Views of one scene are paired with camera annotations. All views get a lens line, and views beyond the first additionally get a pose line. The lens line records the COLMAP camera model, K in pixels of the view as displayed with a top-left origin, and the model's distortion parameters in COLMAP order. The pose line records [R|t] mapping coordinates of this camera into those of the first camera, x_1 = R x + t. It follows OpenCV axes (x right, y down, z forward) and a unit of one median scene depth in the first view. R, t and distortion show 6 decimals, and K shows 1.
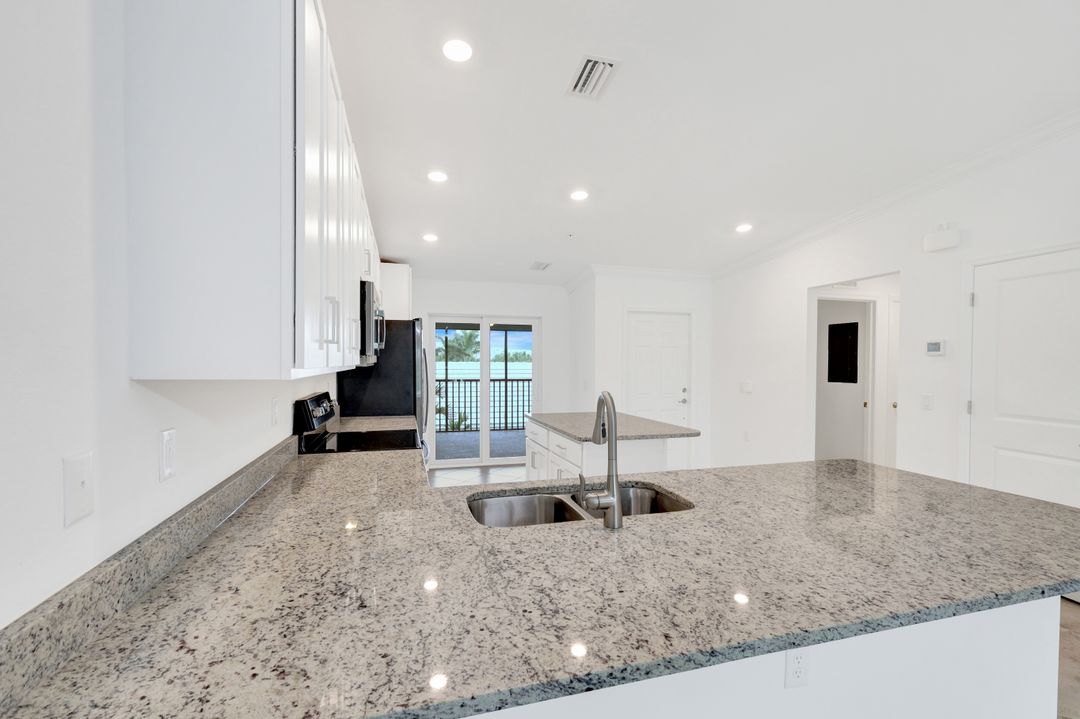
lens RADIAL K [[475.8, 0, 547.9], [0, 475.8, 369.2], [0, 0, 1]] dist [0.006756, -0.000240]
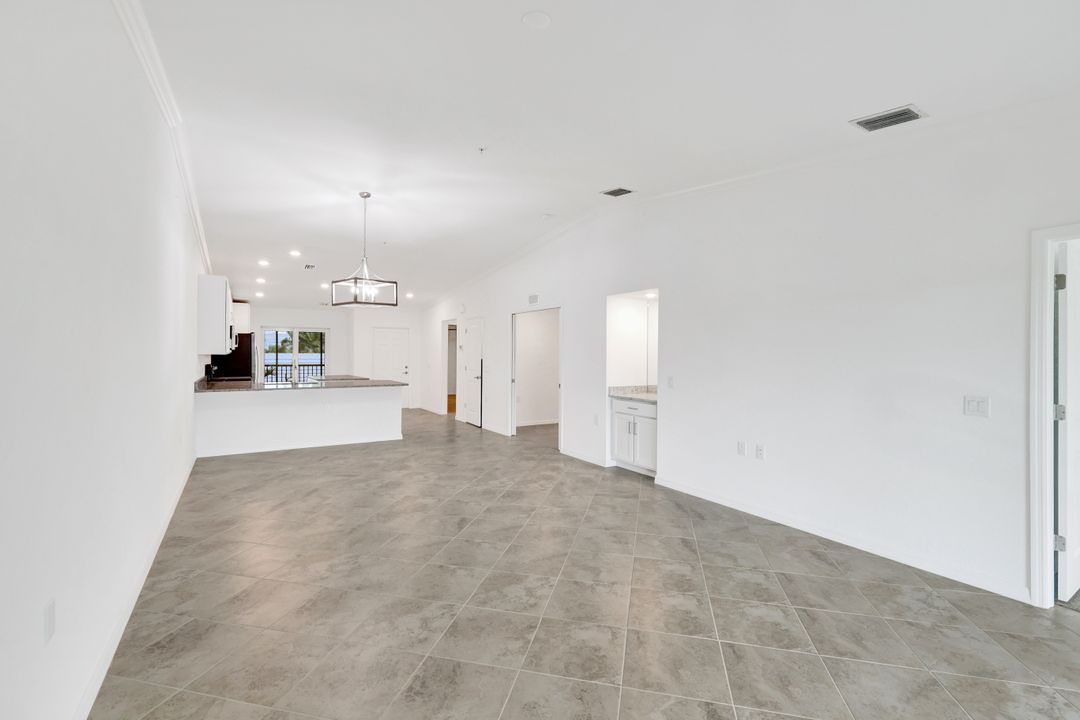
lens RADIAL K [[475.8, 0, 536.8], [0, 475.8, 358.9], [0, 0, 1]] dist [0.006756, -0.000240]
pose [[0.966217, -0.003157, 0.257711, 0.300662], [0.004482, 0.999980, -0.004551, 0.021981], [-0.257692, 0.005552, 0.966211, -1.035570]]
